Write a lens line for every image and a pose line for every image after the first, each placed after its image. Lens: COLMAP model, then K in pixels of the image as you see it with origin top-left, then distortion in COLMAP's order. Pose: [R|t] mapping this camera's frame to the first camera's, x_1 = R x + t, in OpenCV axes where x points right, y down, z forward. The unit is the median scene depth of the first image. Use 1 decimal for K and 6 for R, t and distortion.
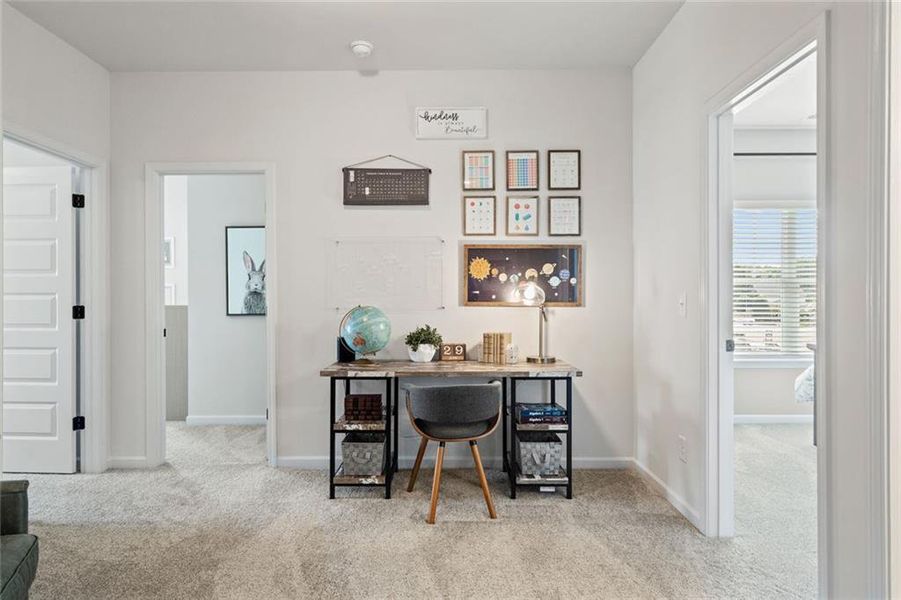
lens RADIAL K [[533.6, 0, 448.4], [0, 533.6, 303.2], [0, 0, 1]] dist [0.001923, -0.000197]
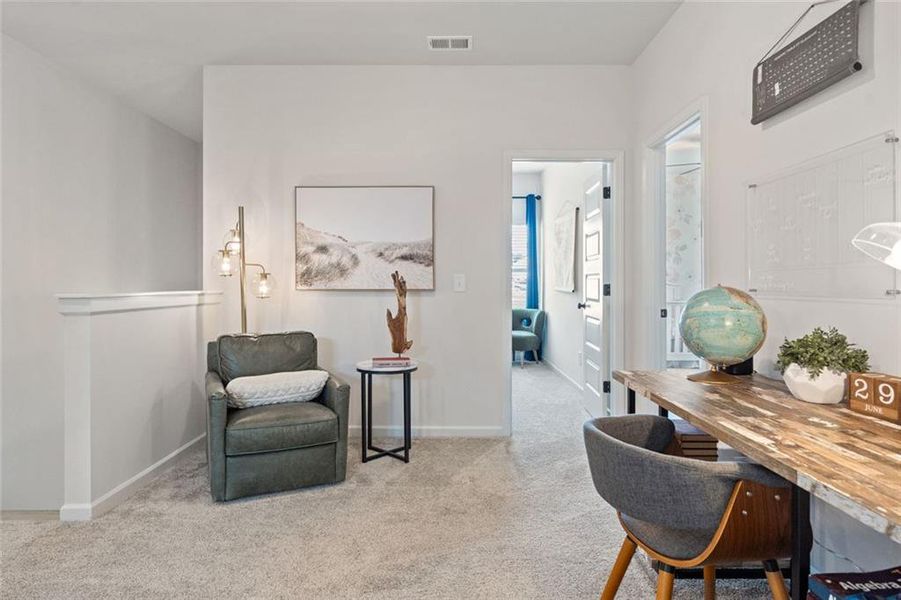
lens RADIAL K [[517.5, 0, 450.9], [0, 517.5, 283.3], [0, 0, 1]] dist [-0.001669, -0.000188]
pose [[0.028369, 0.002749, -0.999594, 0.414195], [-0.006984, 0.999972, 0.002552, 0.002907], [0.999573, 0.006909, 0.028388, 0.647027]]
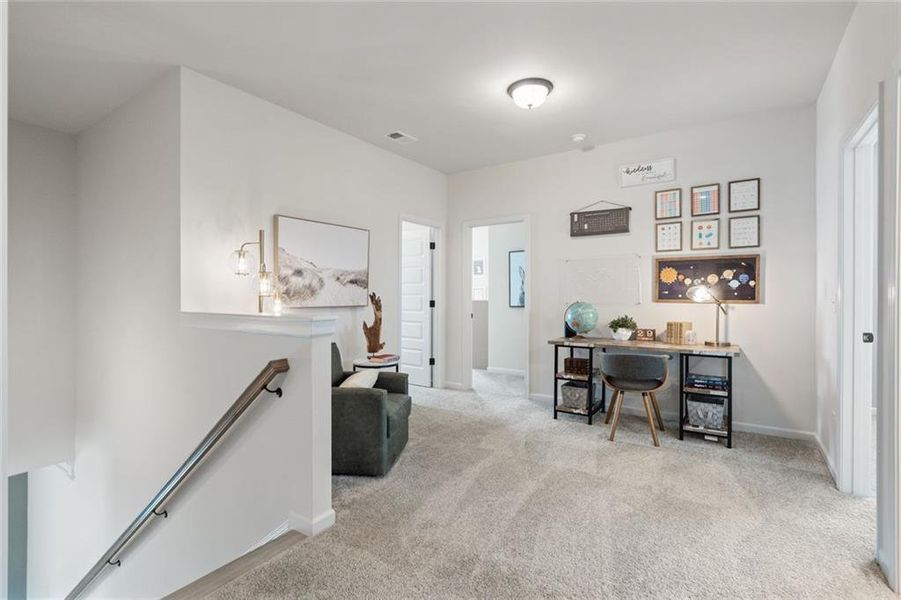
lens RADIAL K [[416.7, 0, 448.5], [0, 416.7, 297.2], [0, 0, 1]] dist [-0.007126, -0.000039]
pose [[0.831961, 0.002055, -0.554831, 0.188374], [-0.004337, 0.999987, -0.002800, -0.002993], [0.554818, 0.004736, 0.831958, -0.215224]]
